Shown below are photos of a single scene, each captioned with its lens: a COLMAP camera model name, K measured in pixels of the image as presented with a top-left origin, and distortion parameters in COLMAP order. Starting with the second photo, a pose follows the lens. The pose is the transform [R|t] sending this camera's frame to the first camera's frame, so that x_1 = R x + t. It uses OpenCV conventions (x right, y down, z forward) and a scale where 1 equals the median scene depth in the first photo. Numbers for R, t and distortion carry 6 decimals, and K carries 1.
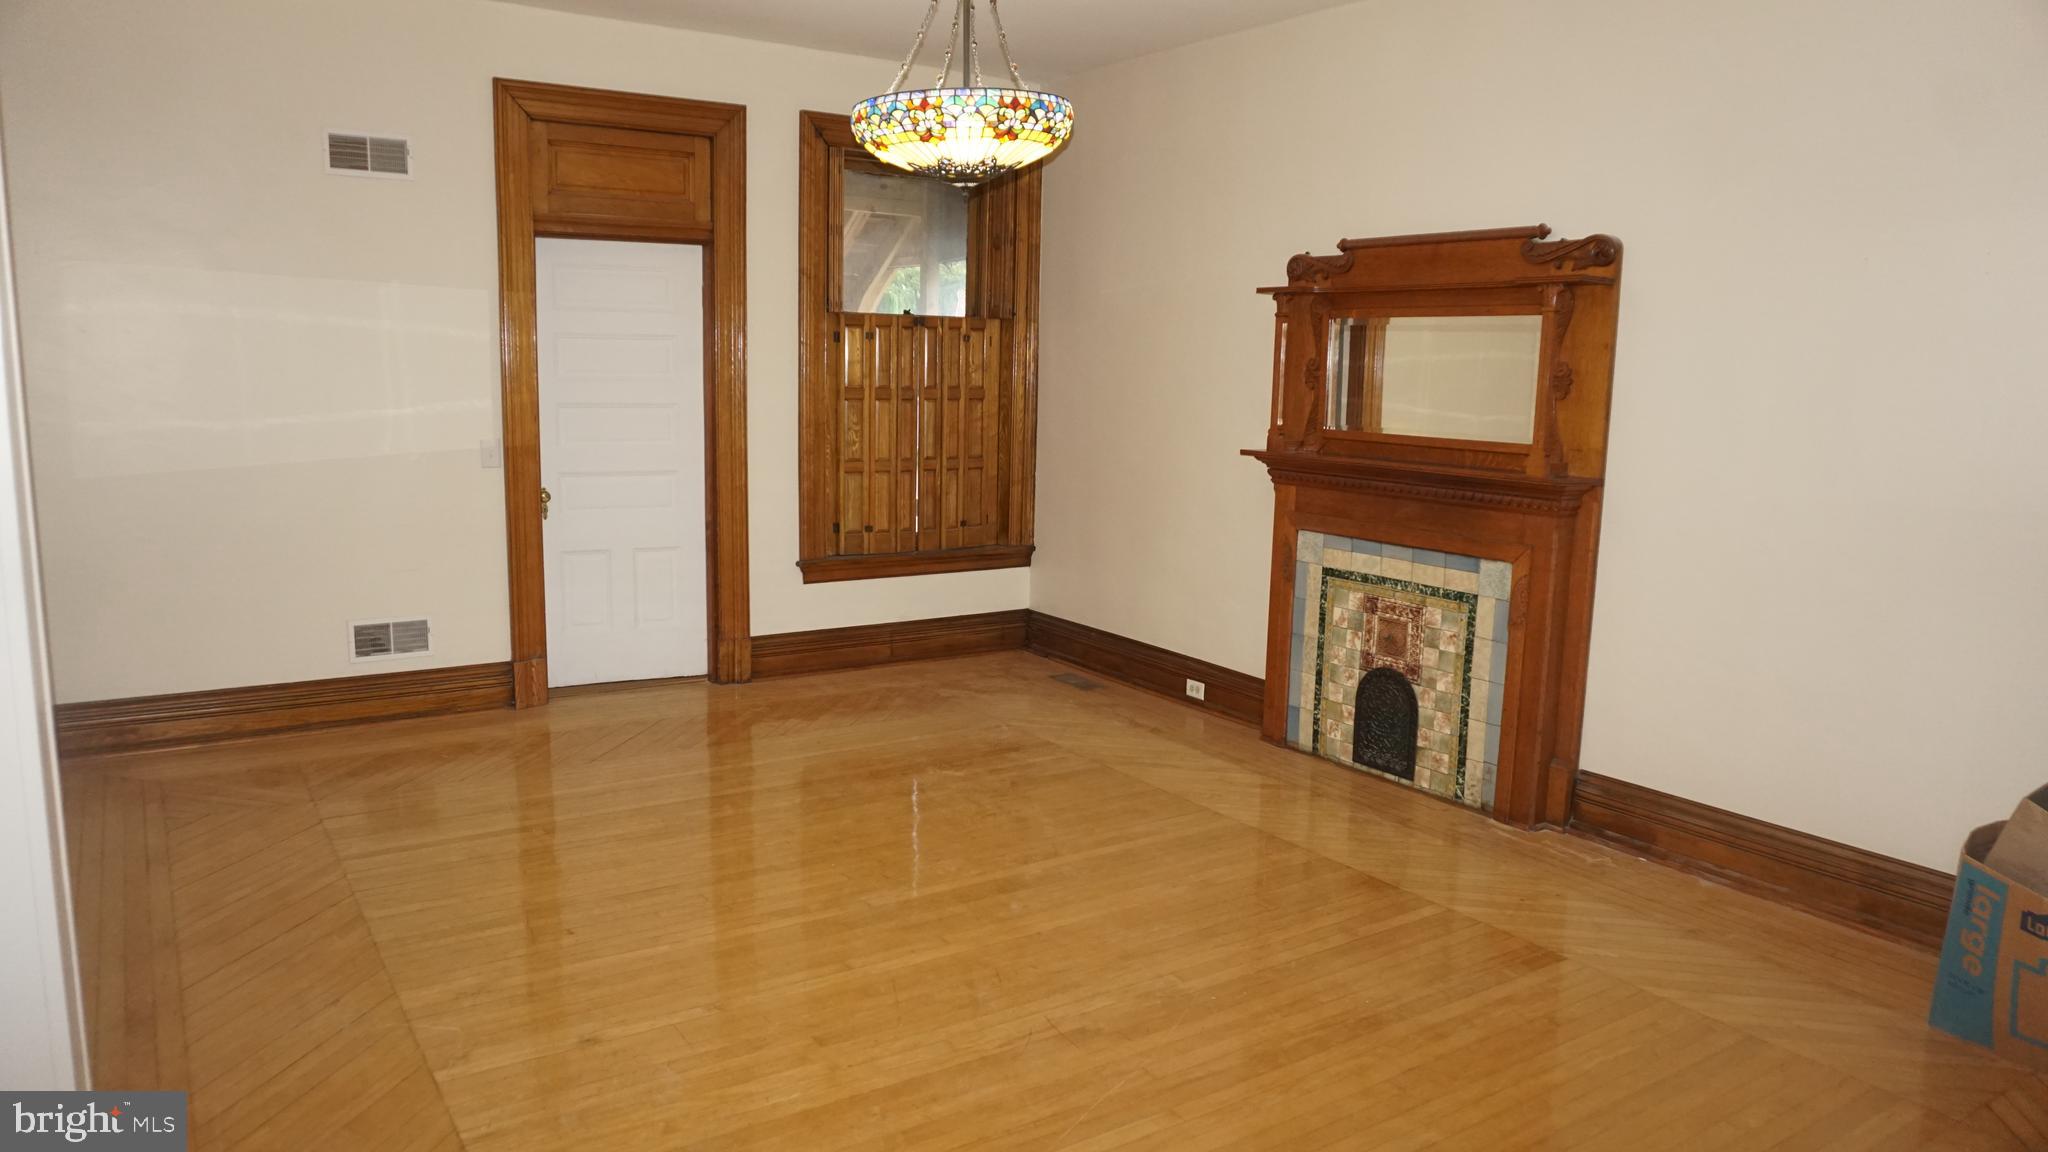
lens RADIAL K [[1371.5, 0, 1014.2], [0, 1371.5, 573.2], [0, 0, 1]] dist [-0.046510, 0.034686]
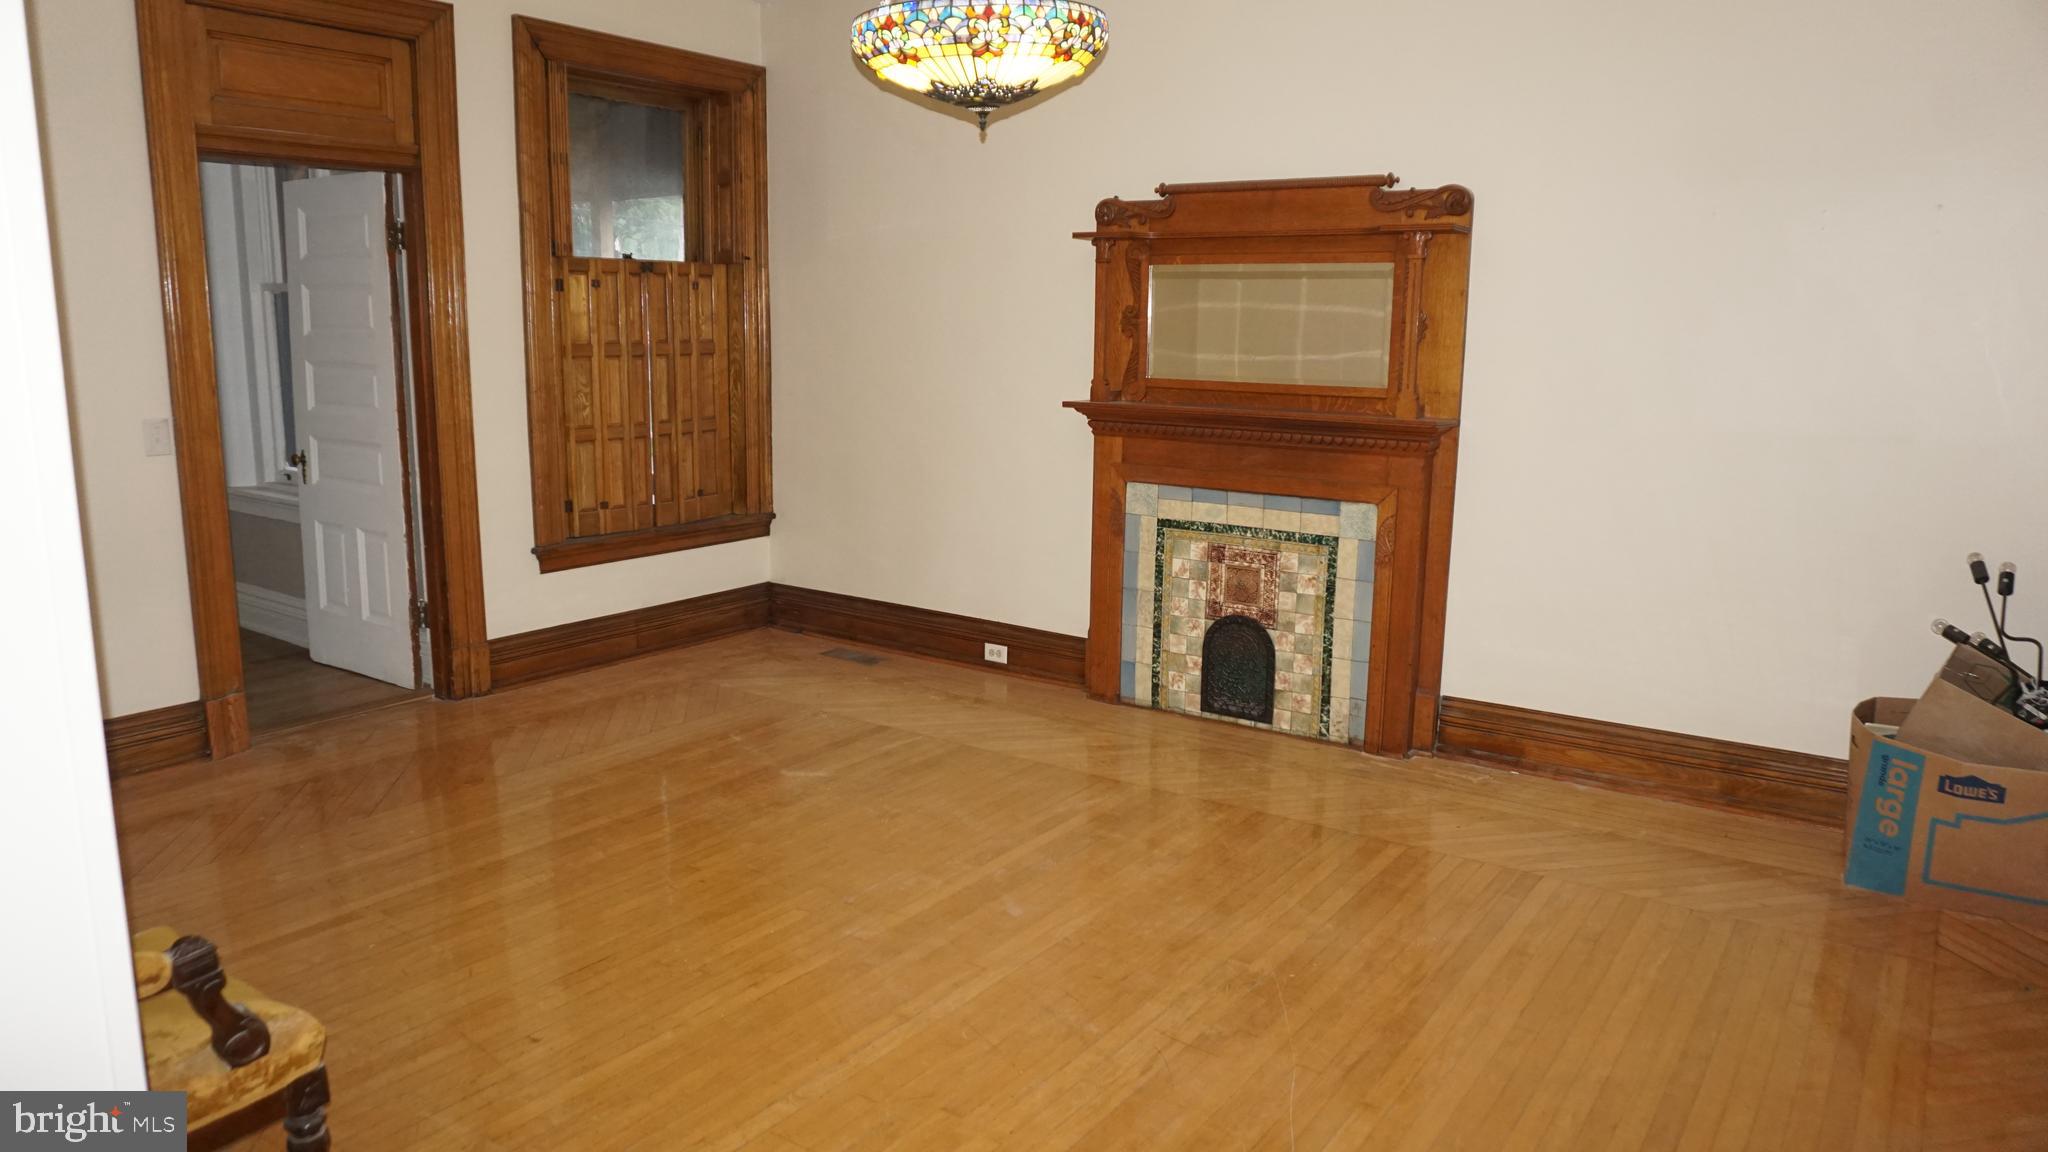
lens RADIAL K [[1389.2, 0, 1014.0], [0, 1389.2, 573.7], [0, 0, 1]] dist [-0.054533, 0.045916]
pose [[0.930785, -0.074281, 0.357940, -0.236131], [0.061573, 0.997005, 0.046788, -0.018304], [-0.360343, -0.021510, 0.932572, 0.106088]]
